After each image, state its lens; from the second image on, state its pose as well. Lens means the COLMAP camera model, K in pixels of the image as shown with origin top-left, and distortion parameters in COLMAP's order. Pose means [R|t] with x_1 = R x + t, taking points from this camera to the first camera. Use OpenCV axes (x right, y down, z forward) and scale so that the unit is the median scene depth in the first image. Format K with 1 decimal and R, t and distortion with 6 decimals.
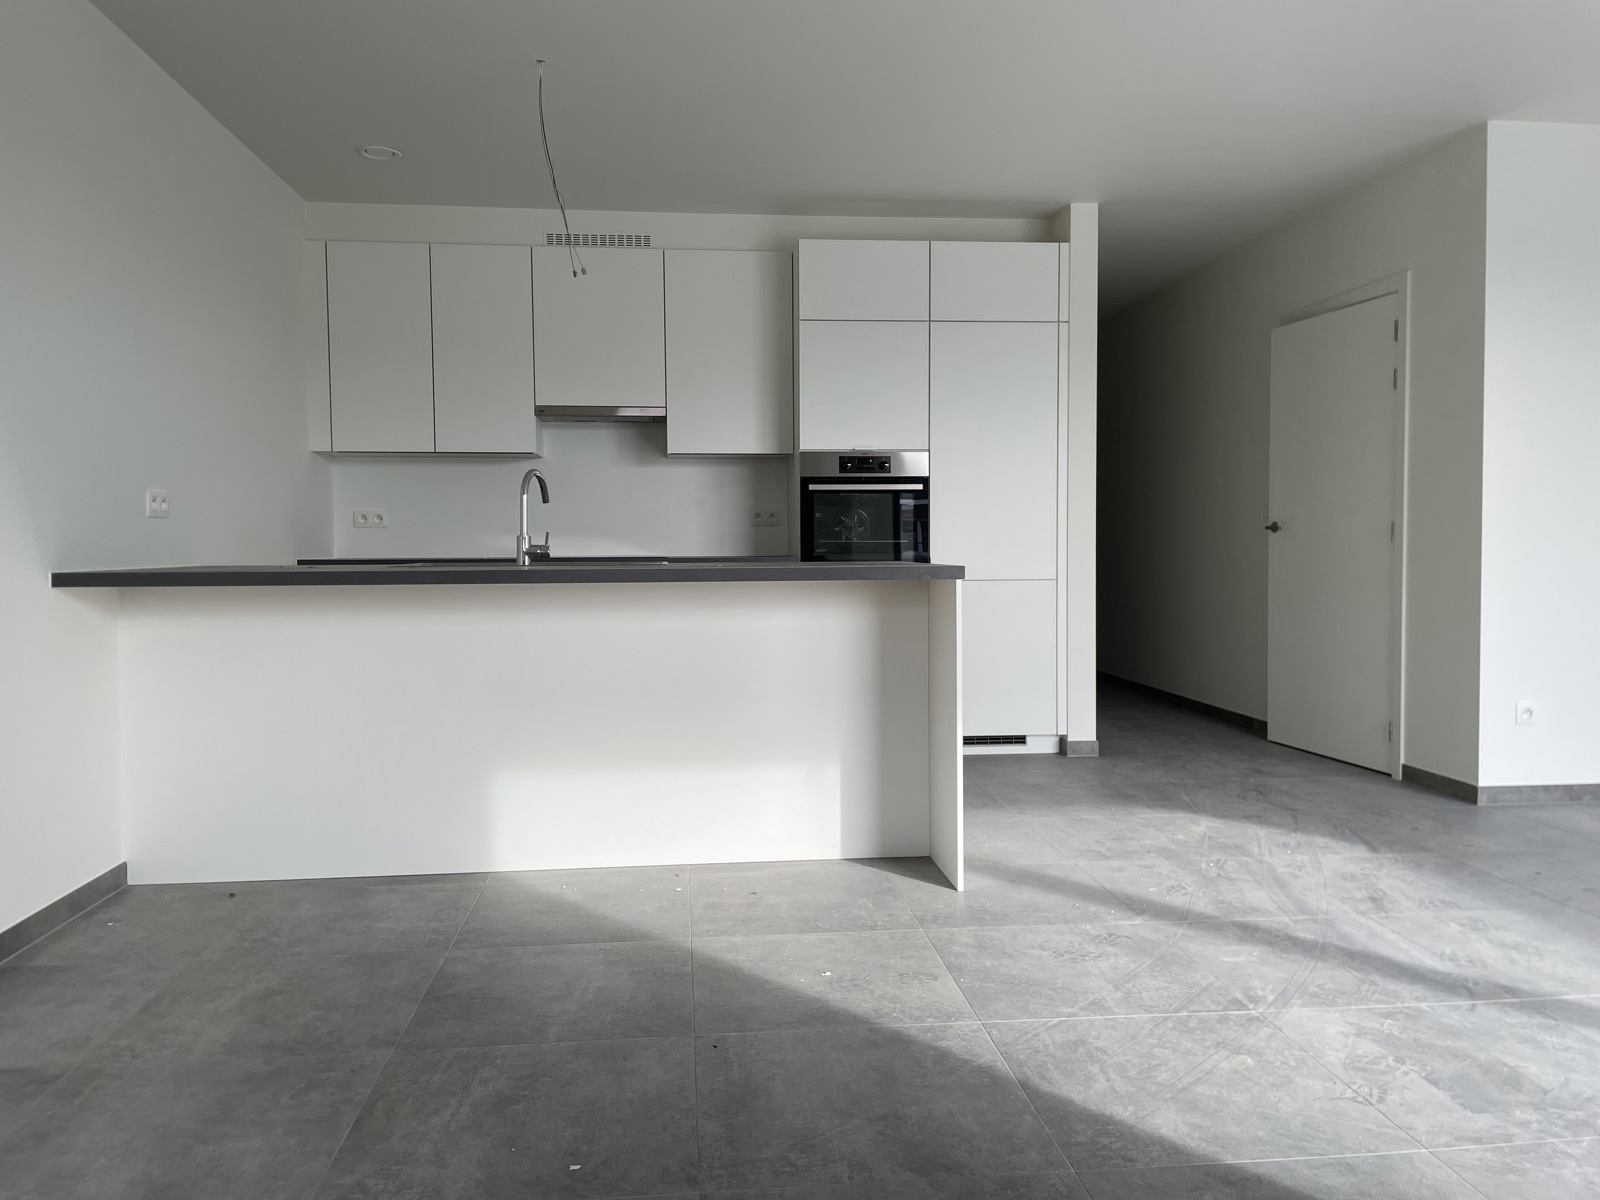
lens RADIAL K [[1178.7, 0, 800.0], [0, 1178.7, 600.0], [0, 0, 1]] dist [0.153692, -0.129499]
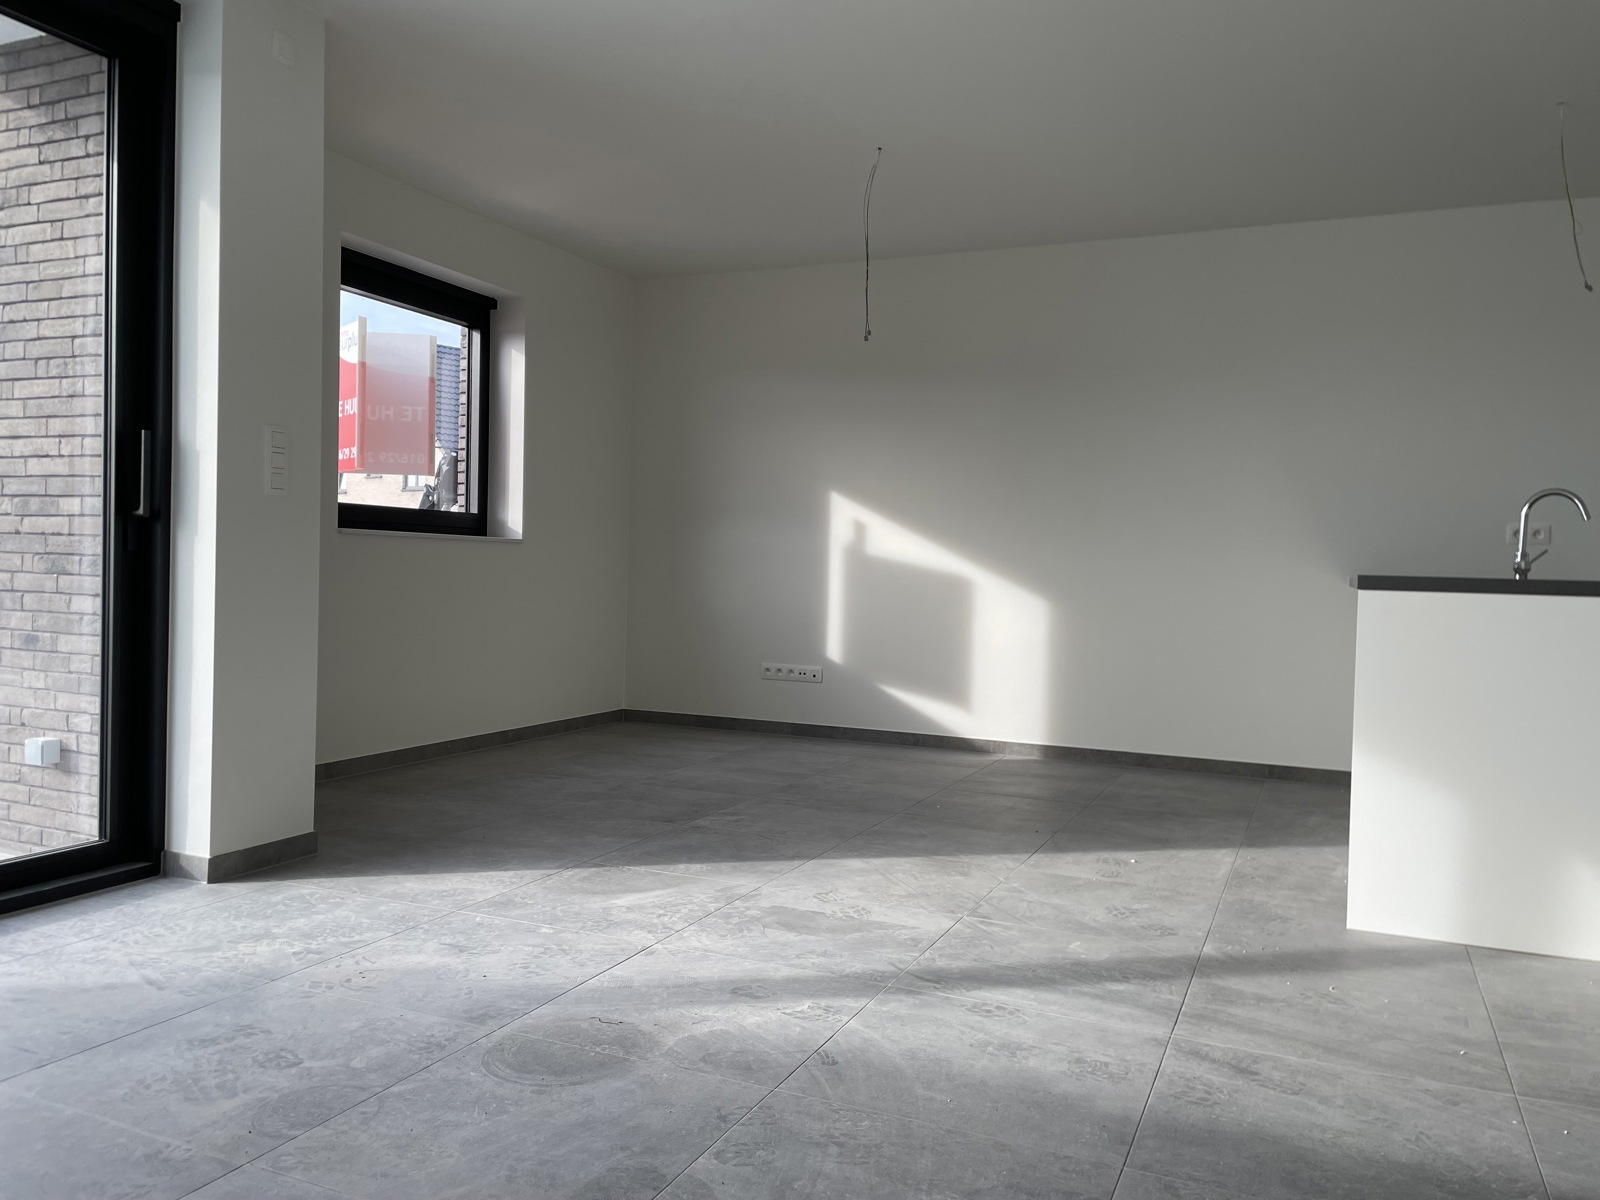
lens RADIAL K [[1178.7, 0, 800.0], [0, 1178.7, 600.0], [0, 0, 1]] dist [0.153692, -0.129499]
pose [[-0.499335, 0.003568, -0.866402, 1.389617], [-0.077560, 0.995793, 0.048801, -0.011674], [0.862930, 0.091567, -0.496958, 1.343265]]
